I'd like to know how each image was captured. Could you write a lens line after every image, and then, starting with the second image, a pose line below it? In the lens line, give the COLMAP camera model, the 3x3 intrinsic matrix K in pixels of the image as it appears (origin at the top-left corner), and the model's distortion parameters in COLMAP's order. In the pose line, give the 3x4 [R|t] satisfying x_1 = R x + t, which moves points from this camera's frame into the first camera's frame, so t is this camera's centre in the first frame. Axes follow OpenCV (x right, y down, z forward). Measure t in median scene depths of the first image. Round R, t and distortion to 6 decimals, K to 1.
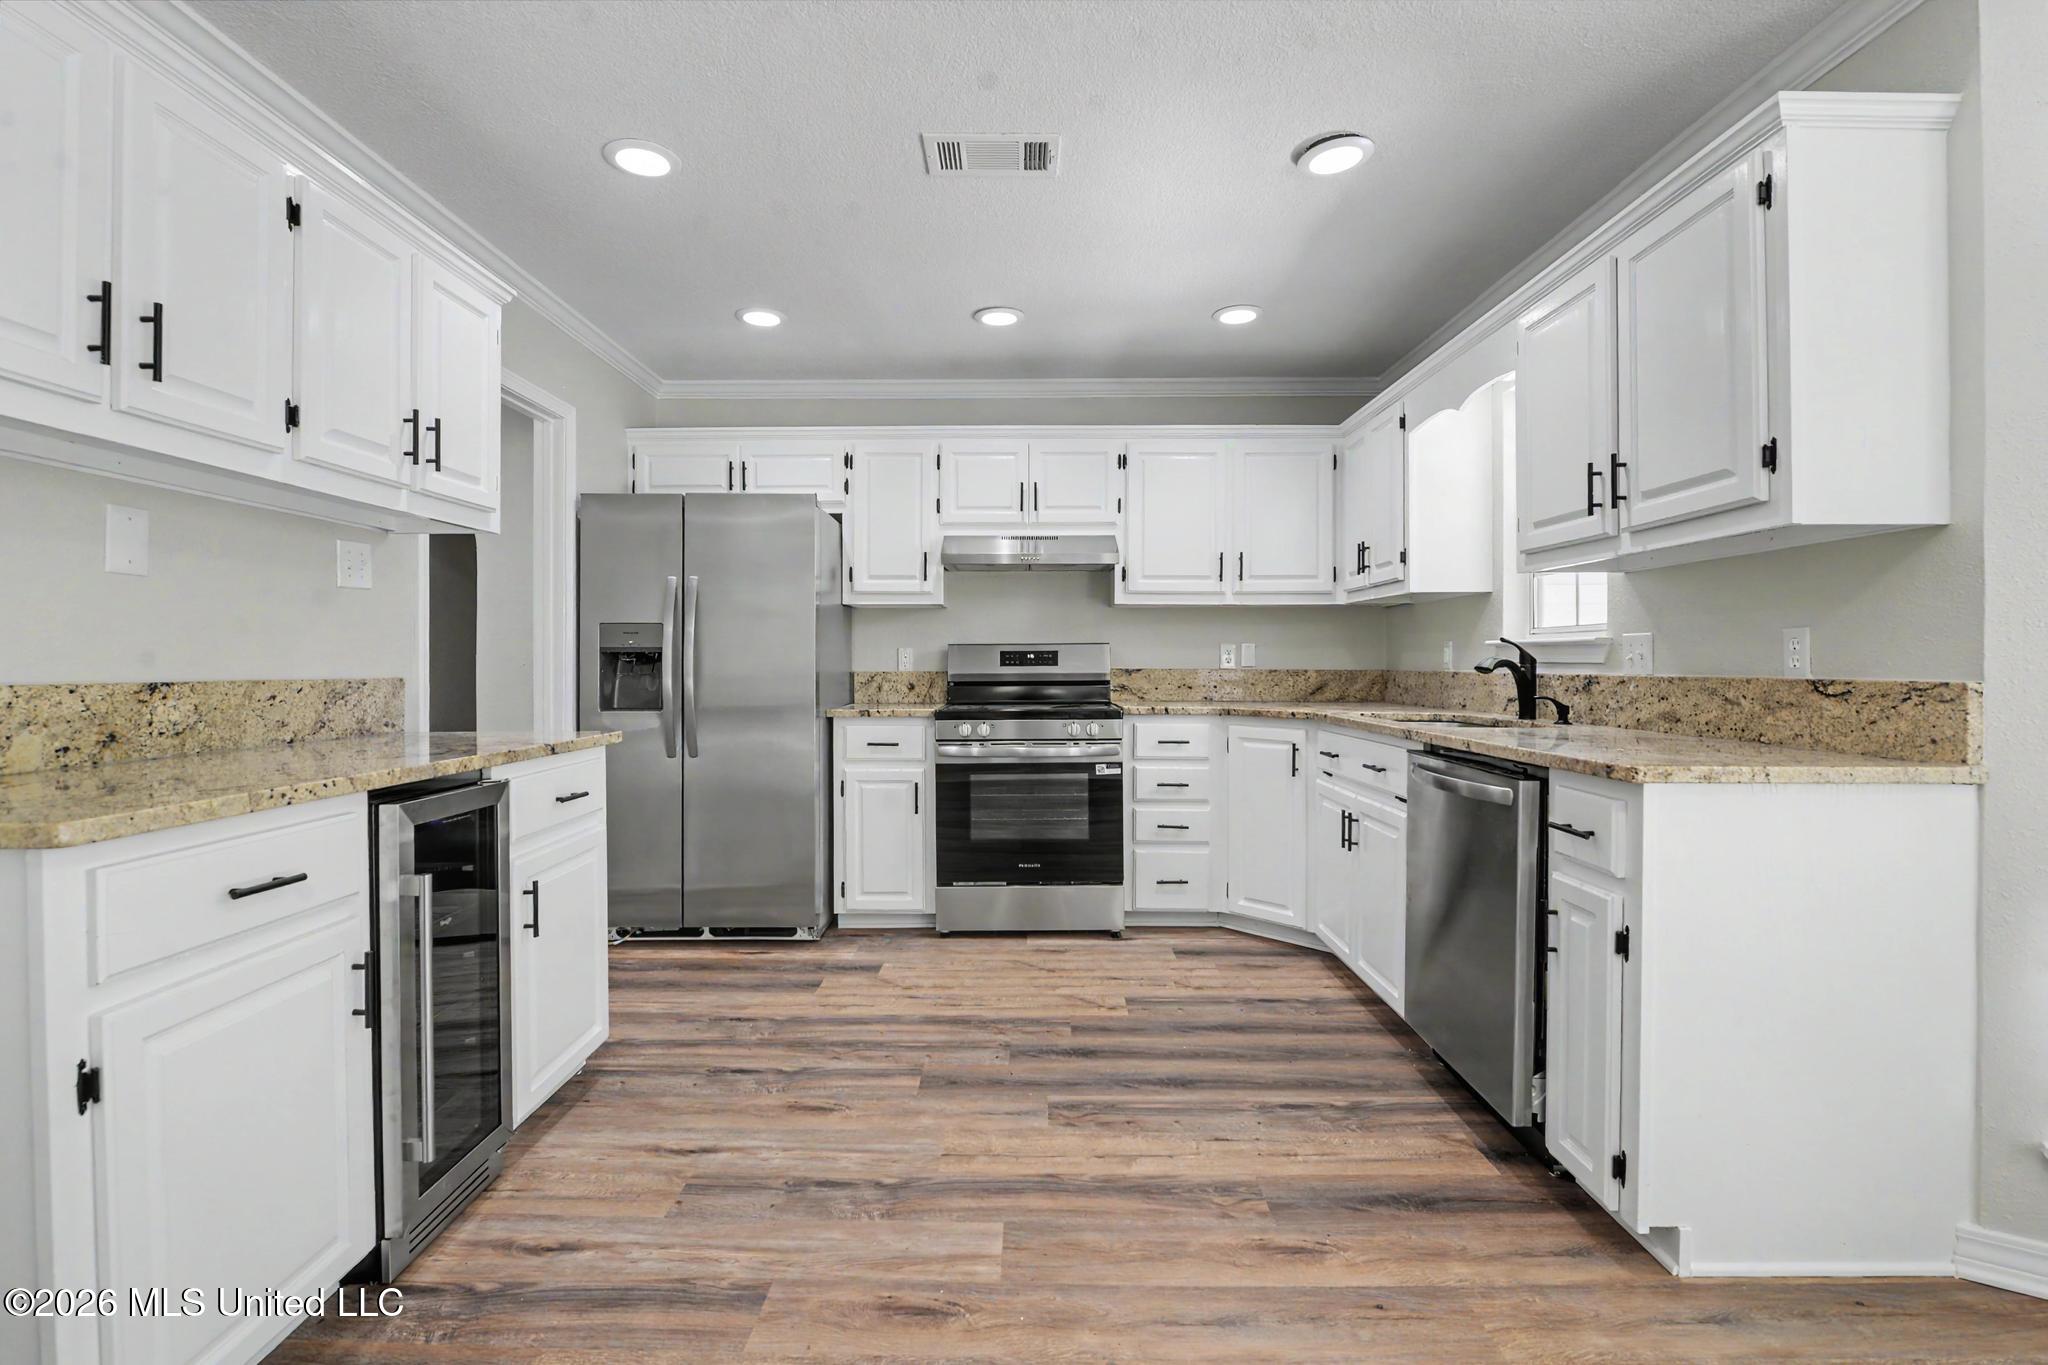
lens RADIAL K [[928.6, 0, 1007.3], [0, 928.6, 668.6], [0, 0, 1]] dist [-0.003555, -0.000132]
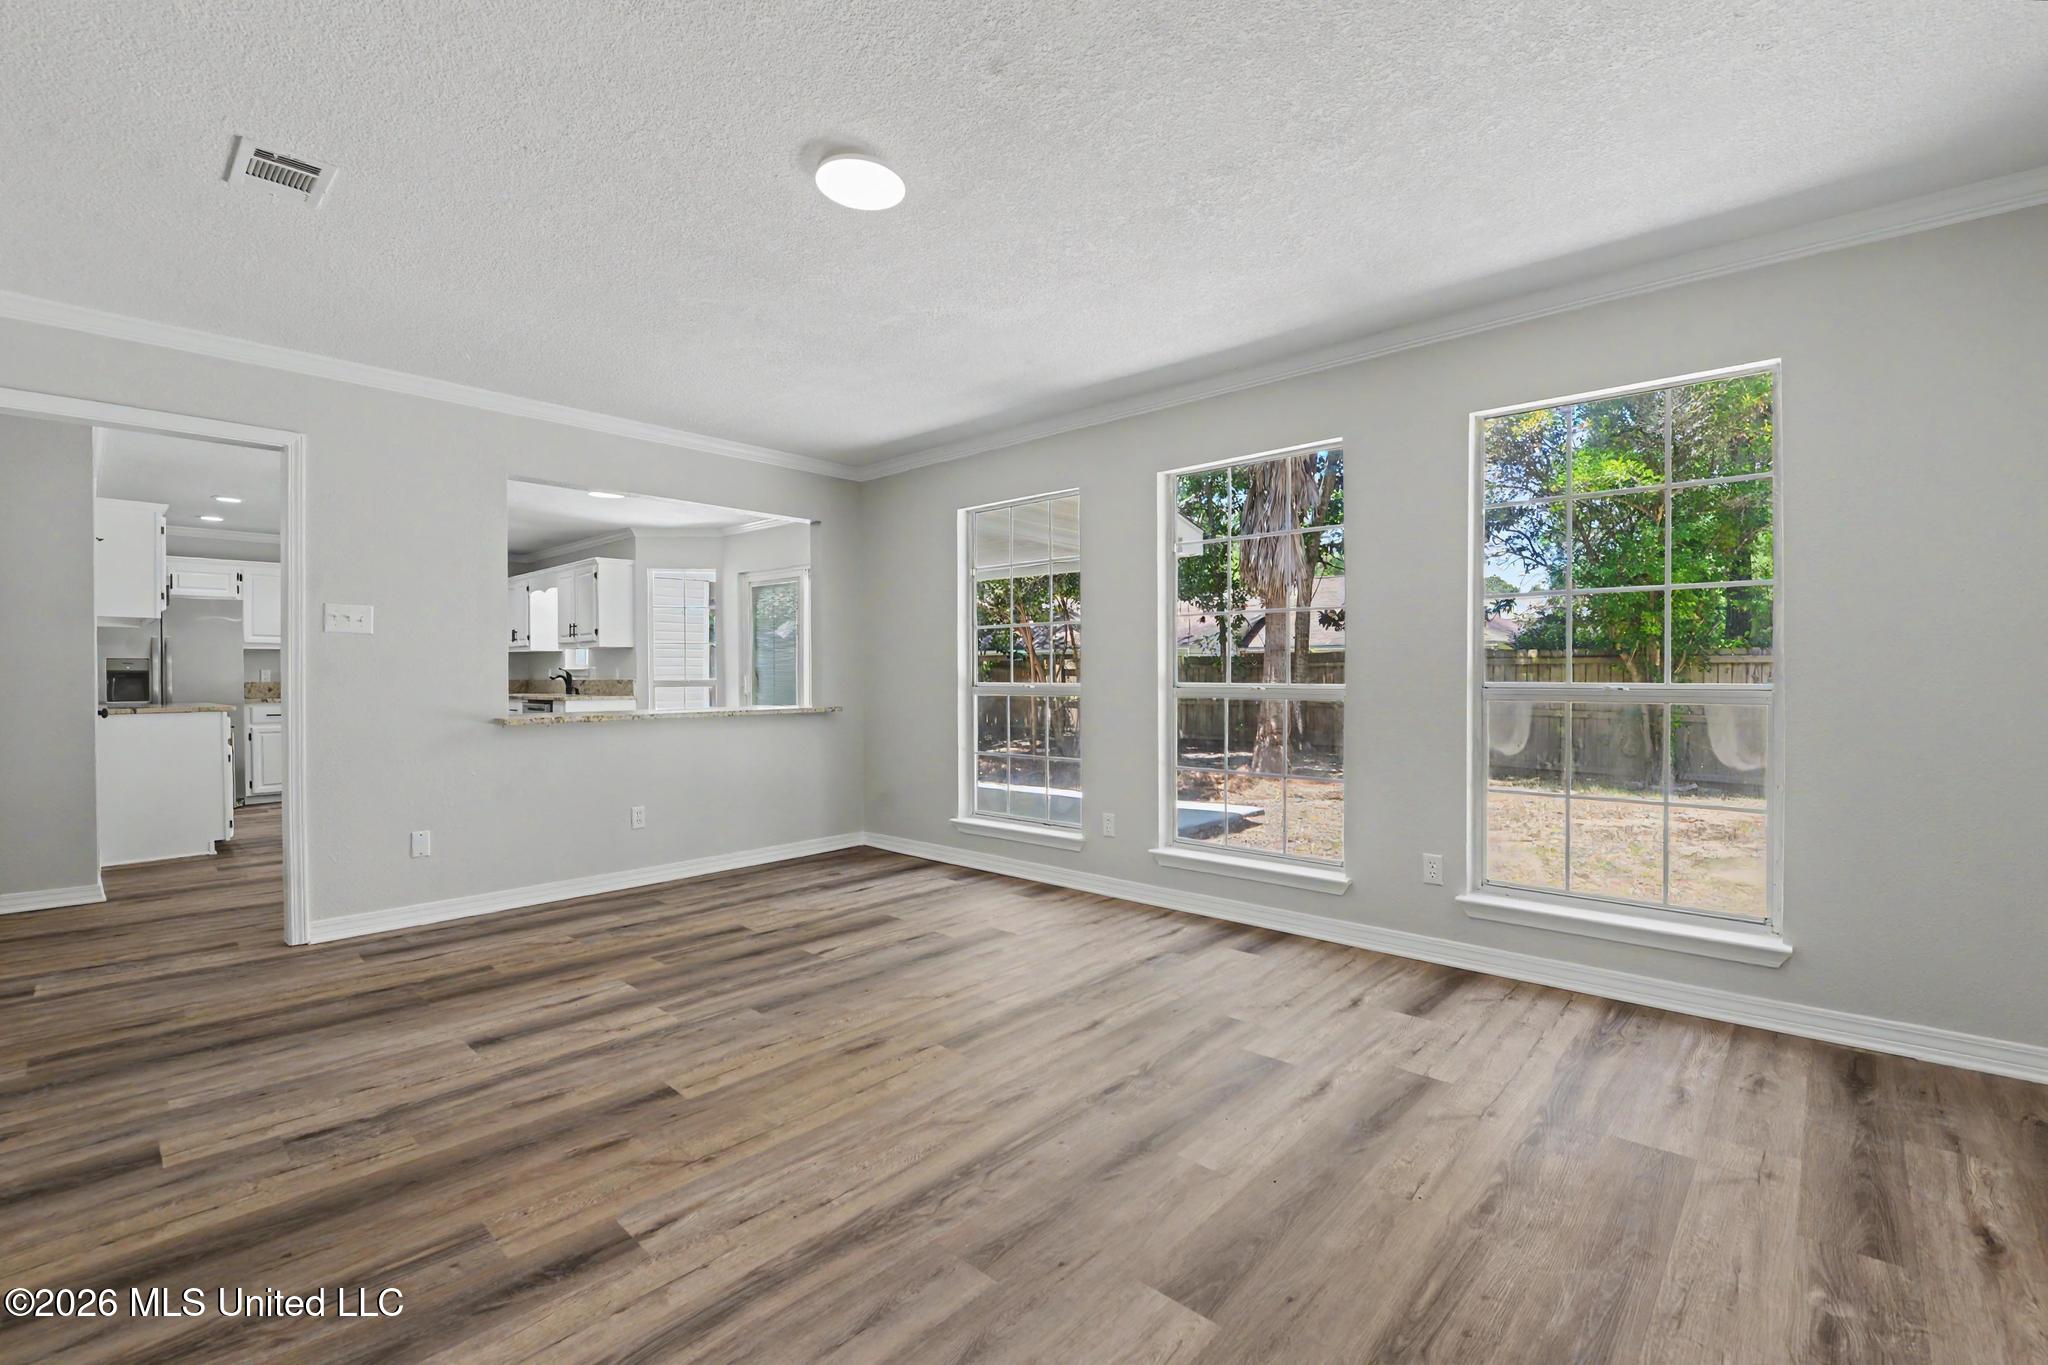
lens RADIAL K [[880.2, 0, 1015.5], [0, 880.2, 680.8], [0, 0, 1]] dist [-0.012145, -0.001707]
pose [[0.669590, -0.008420, 0.742683, -0.453802], [0.011002, 0.999938, 0.001417, 0.016408], [-0.742649, 0.007222, 0.669642, -1.528267]]
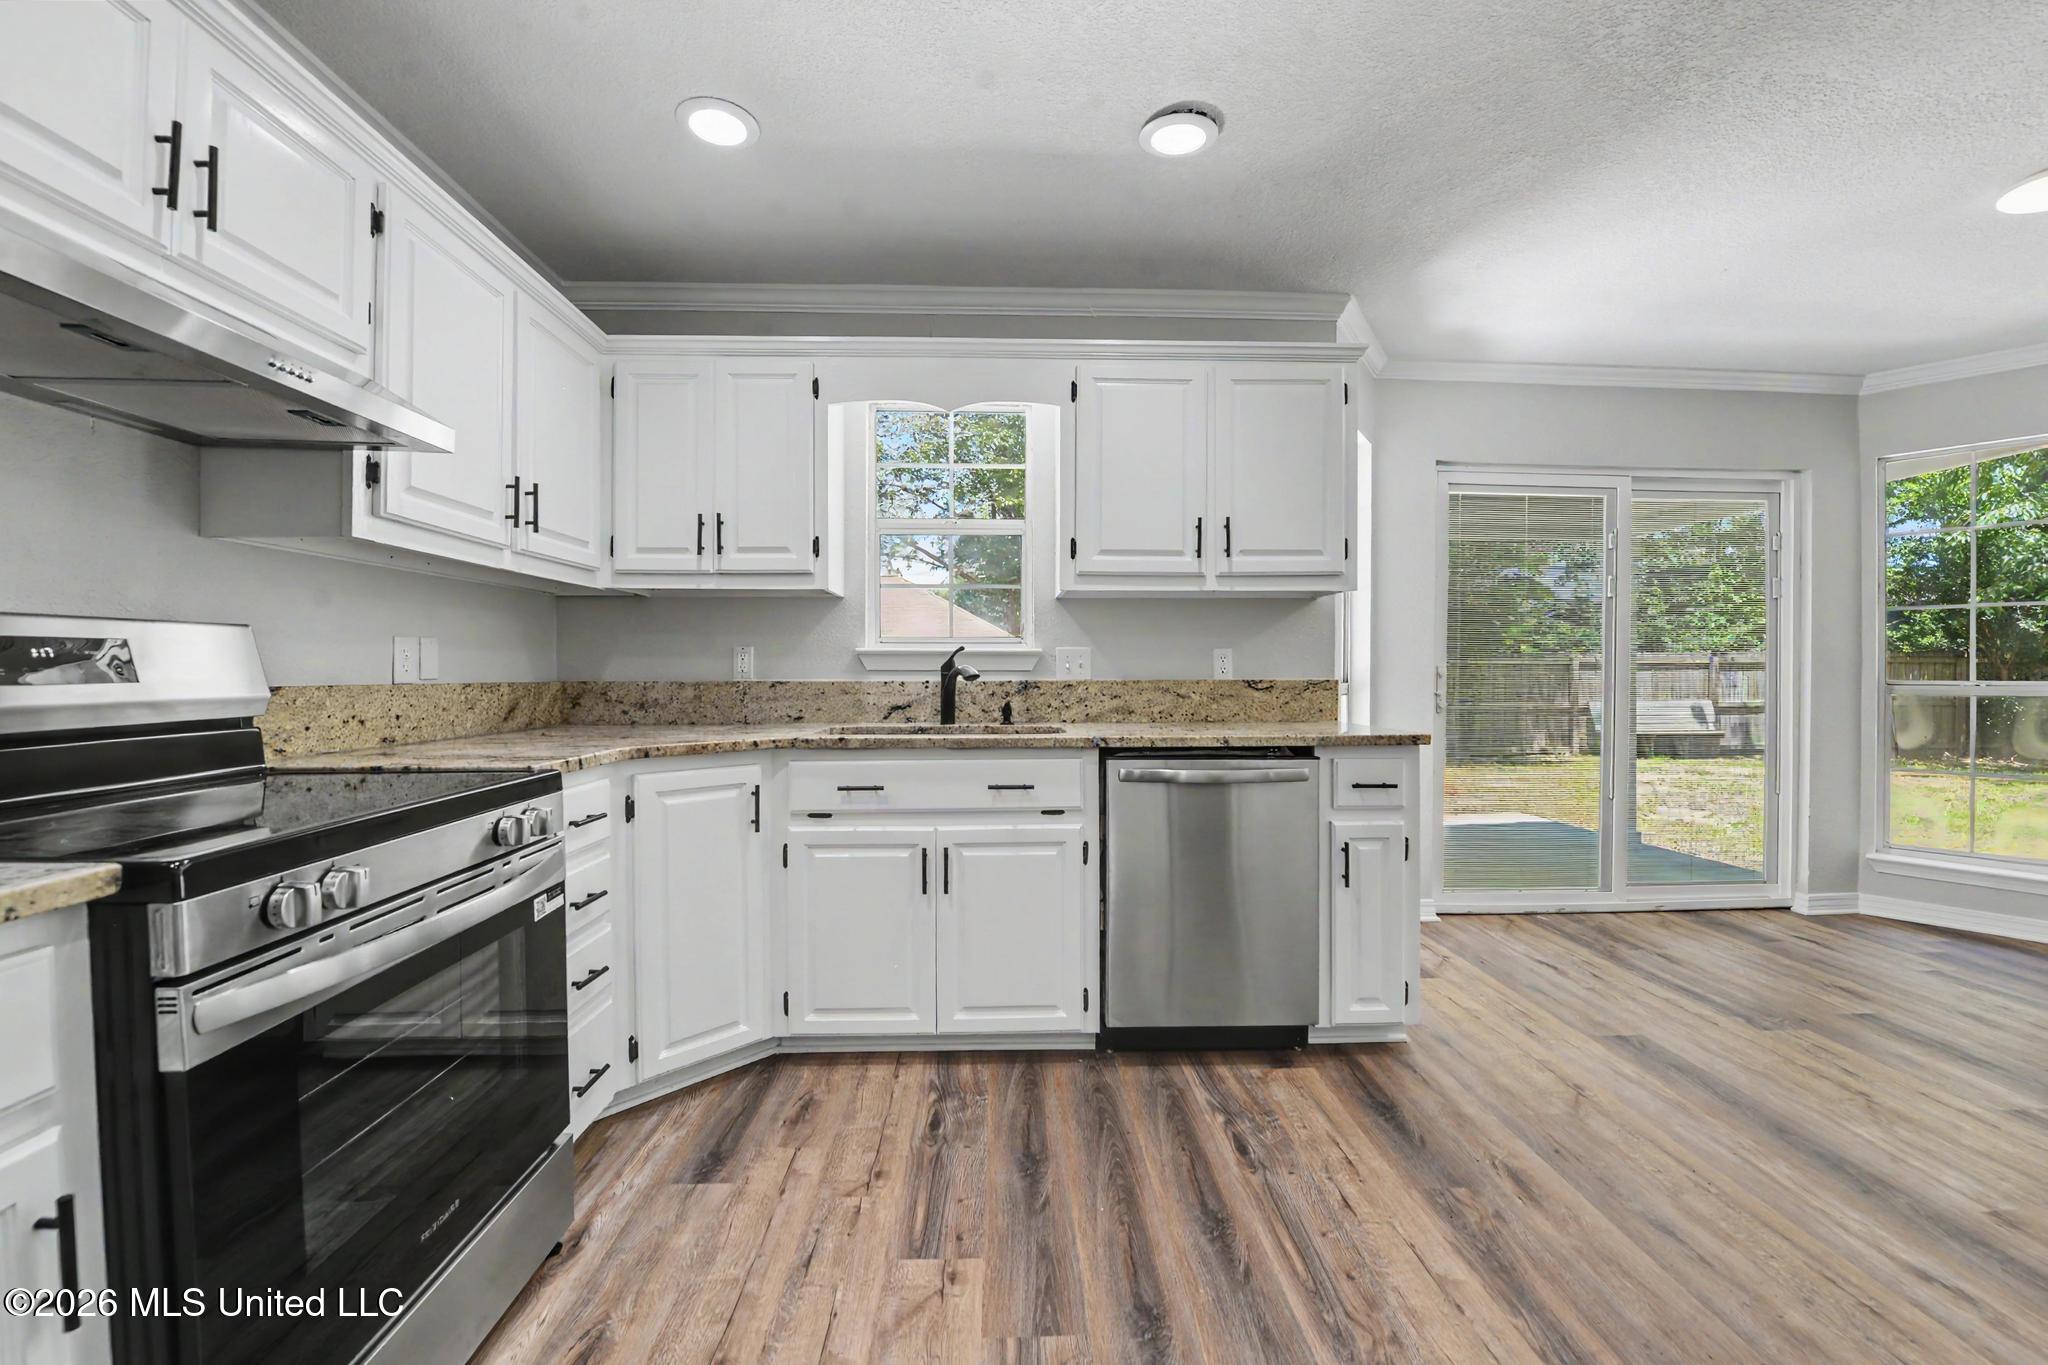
lens RADIAL K [[827.5, 0, 1025.7], [0, 827.5, 679.1], [0, 0, 1]] dist [-0.016718, -0.000917]
pose [[-0.055906, -0.013293, 0.998348, -0.285307], [0.007508, 0.999877, 0.013734, -0.006428], [-0.998408, 0.008264, -0.055799, 0.718951]]
